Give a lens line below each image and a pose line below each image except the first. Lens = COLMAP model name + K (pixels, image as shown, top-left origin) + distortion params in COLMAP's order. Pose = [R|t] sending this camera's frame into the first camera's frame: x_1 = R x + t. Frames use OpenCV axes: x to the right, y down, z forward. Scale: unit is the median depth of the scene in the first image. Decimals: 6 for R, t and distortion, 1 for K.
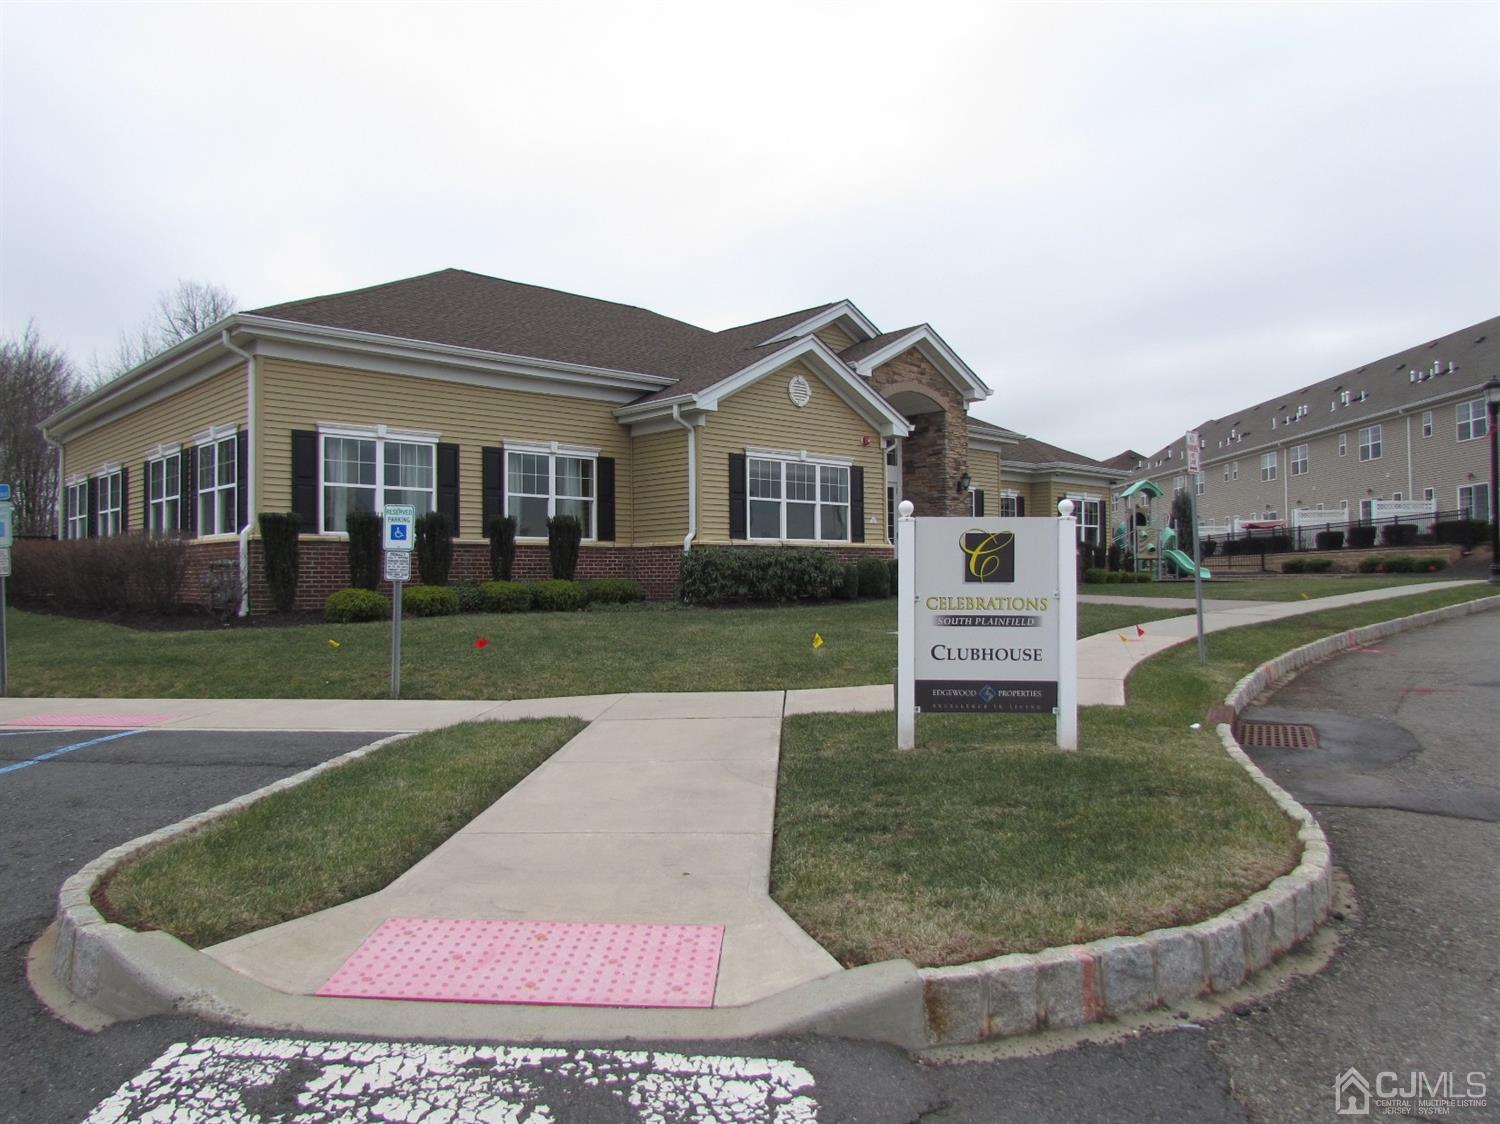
lens RADIAL K [[1062.3, 0, 754.5], [0, 1062.3, 567.0], [0, 0, 1]] dist [-0.004554, 0.000679]
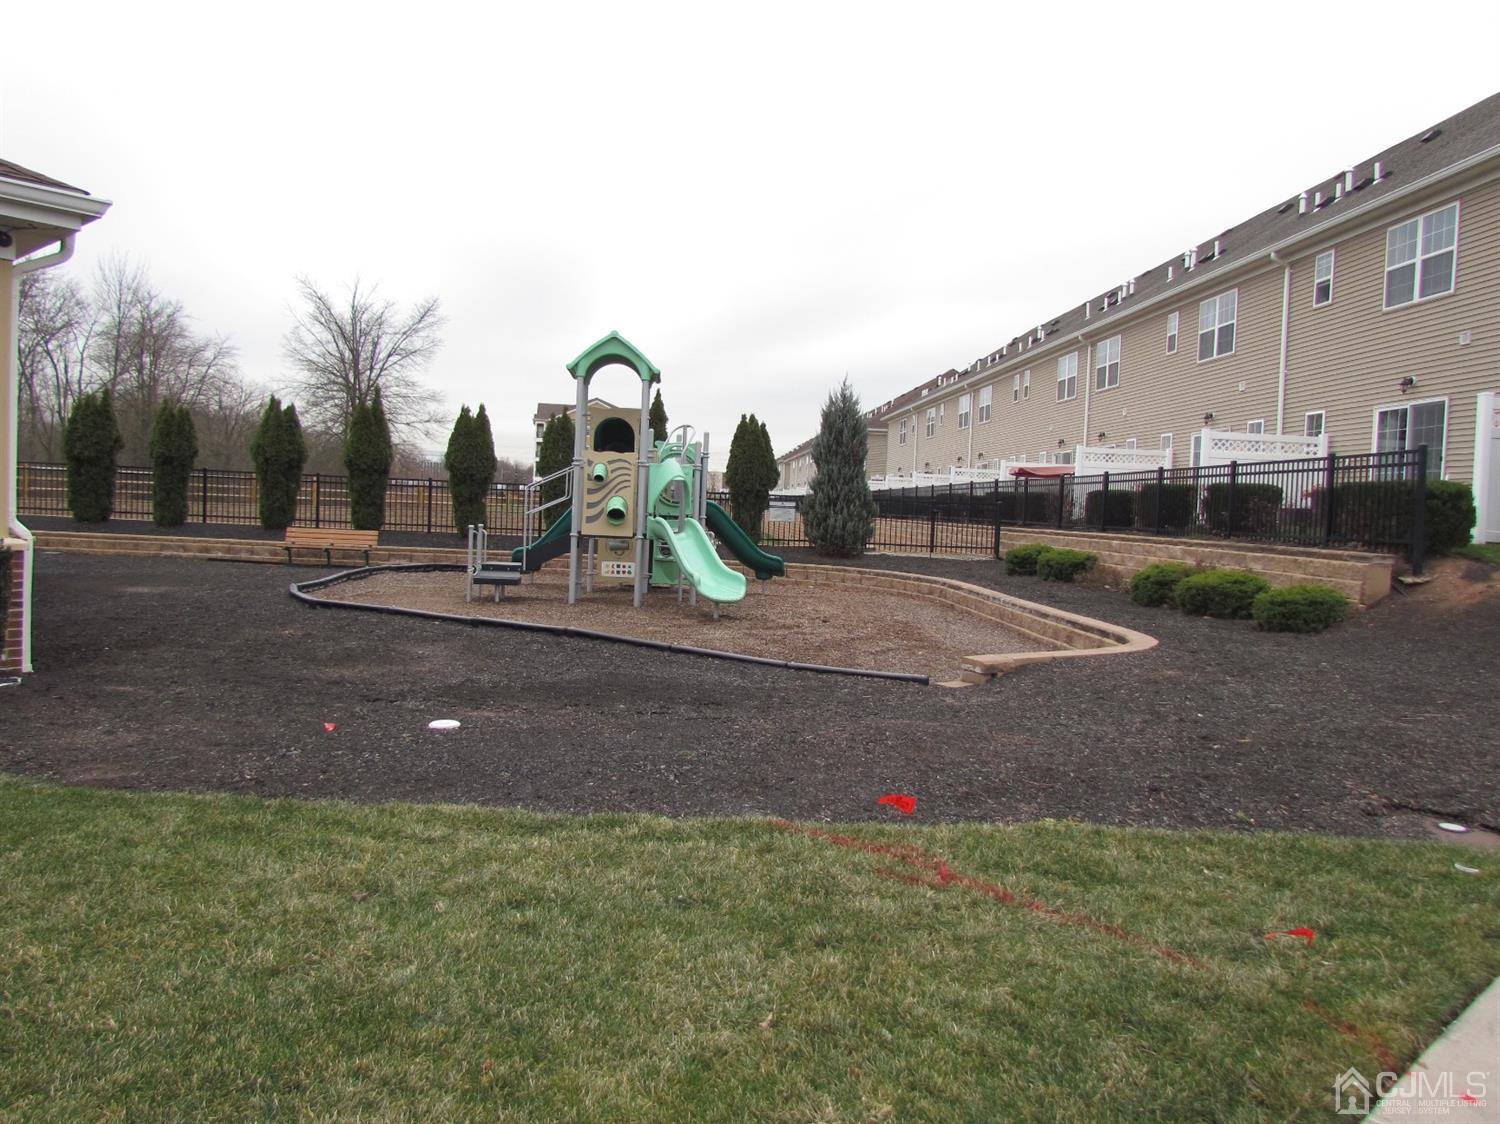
lens RADIAL K [[1062.3, 0, 745.8], [0, 1062.3, 547.0], [0, 0, 1]] dist [-0.004554, 0.000679]
pose [[0.995678, 0.047918, 0.079562, 0.727817], [-0.051833, 0.997507, 0.047895, -0.047081], [-0.077068, -0.051812, 0.995679, 1.139826]]
